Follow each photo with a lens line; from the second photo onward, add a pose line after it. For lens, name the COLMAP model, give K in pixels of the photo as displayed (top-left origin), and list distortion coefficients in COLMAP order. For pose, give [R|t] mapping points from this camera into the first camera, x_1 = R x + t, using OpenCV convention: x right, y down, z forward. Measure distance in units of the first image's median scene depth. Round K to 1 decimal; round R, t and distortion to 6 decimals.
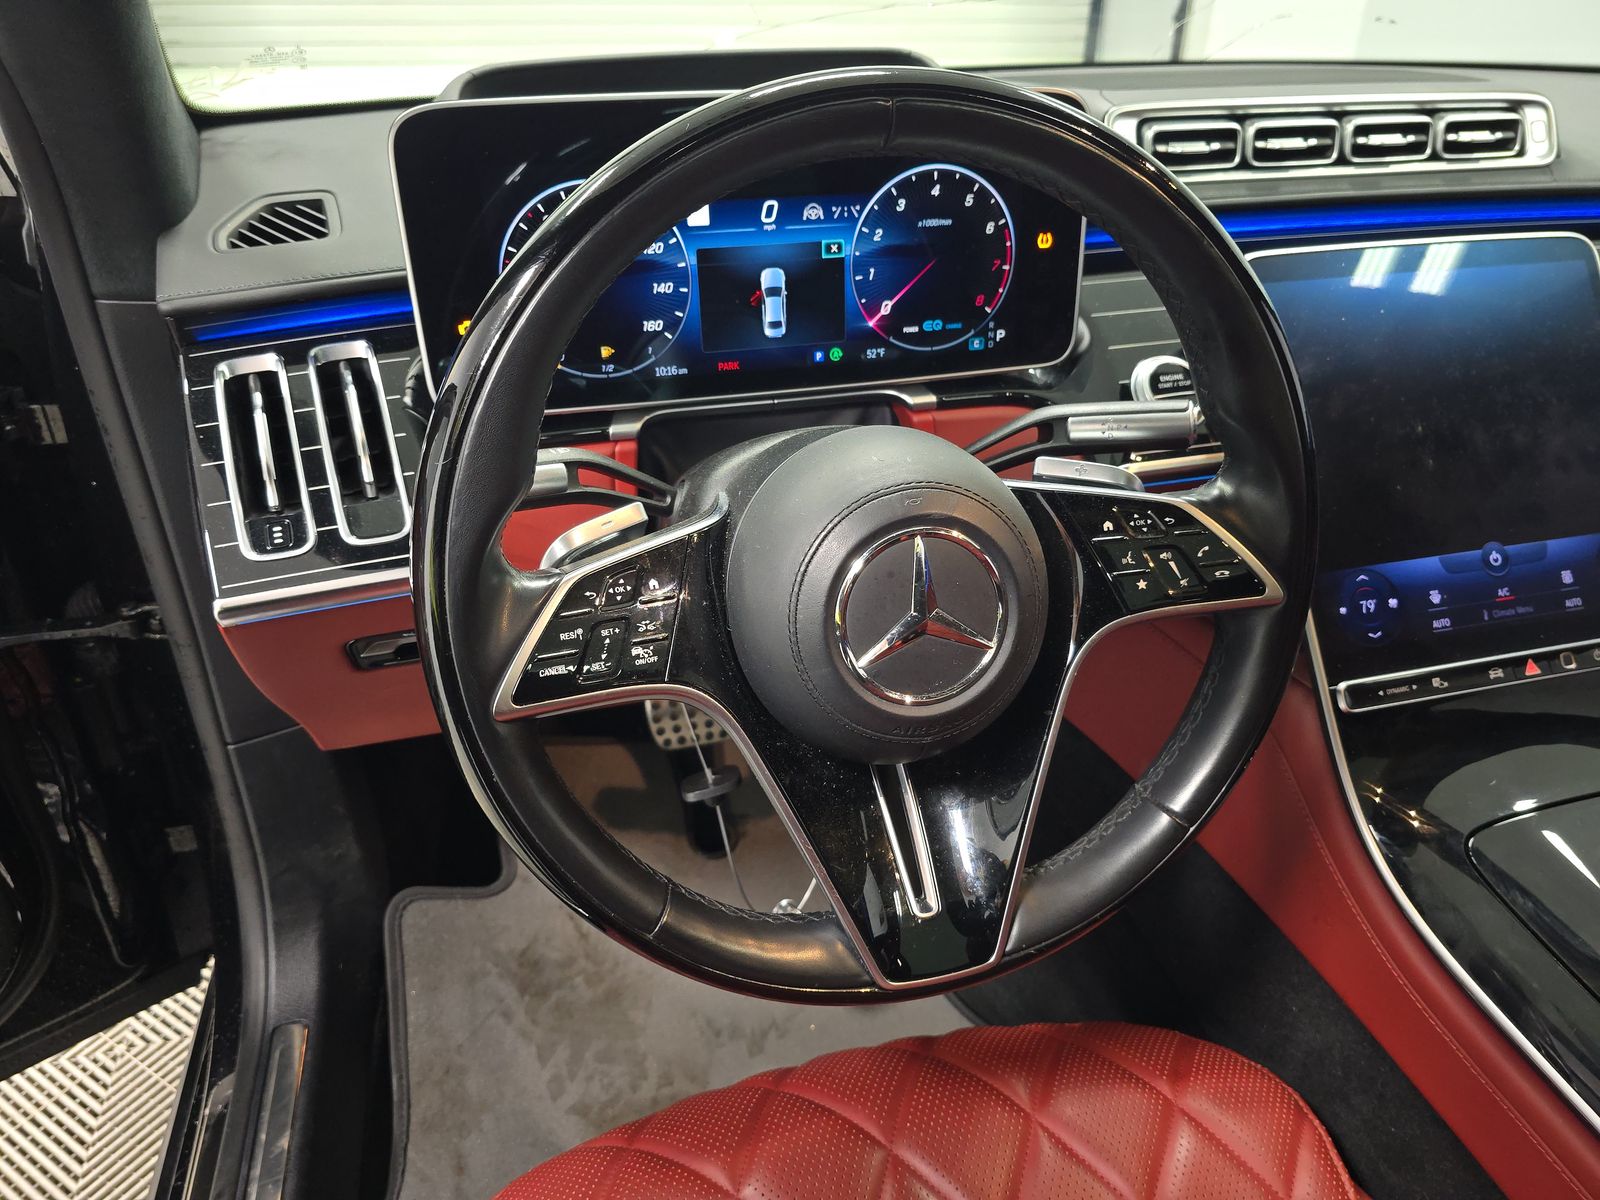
lens RADIAL K [[1072.4, 0, 801.3], [0, 1072.4, 600.9], [0, 0, 1]] dist [-0.003204, -0.007716]
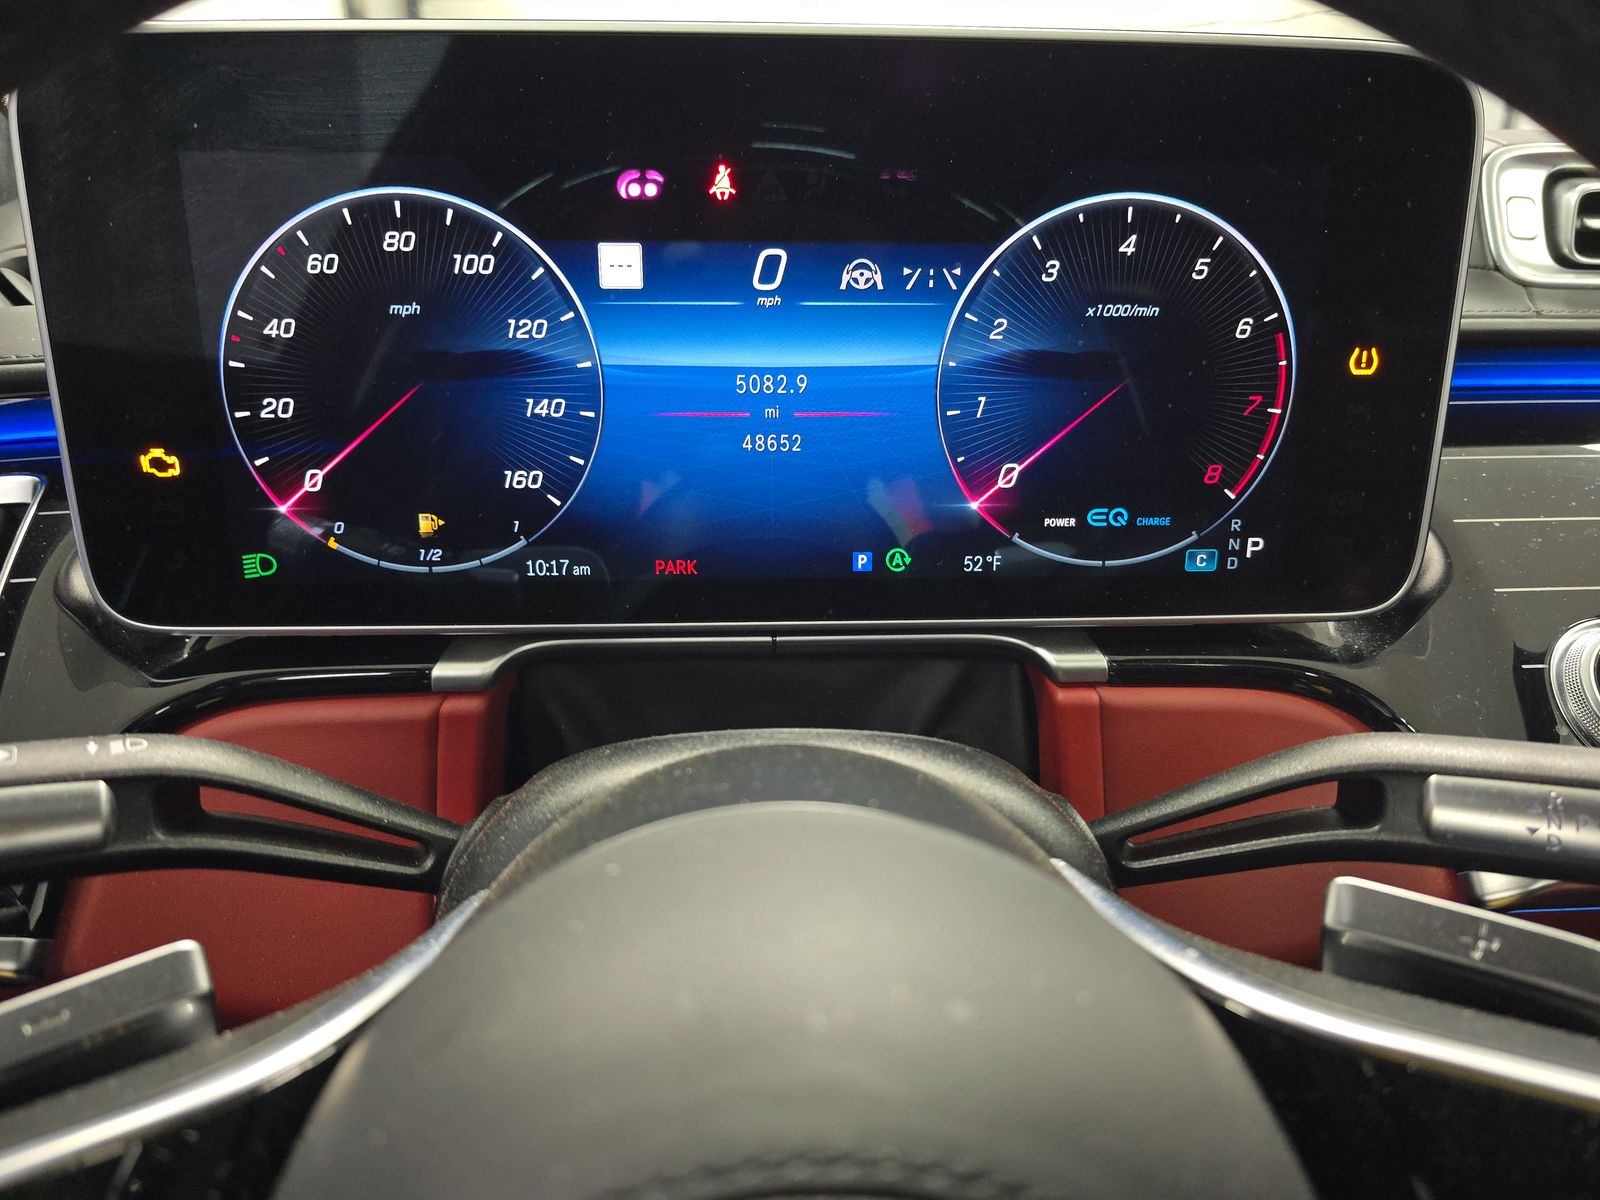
lens RADIAL K [[1072.4, 0, 795.4], [0, 1072.4, 601.4], [0, 0, 1]] dist [-0.003204, -0.007716]
pose [[0.972368, 0.087207, -0.216553, 0.097647], [-0.119864, 0.982503, -0.142553, -0.138914], [0.200332, 0.164571, 0.965807, 0.529573]]
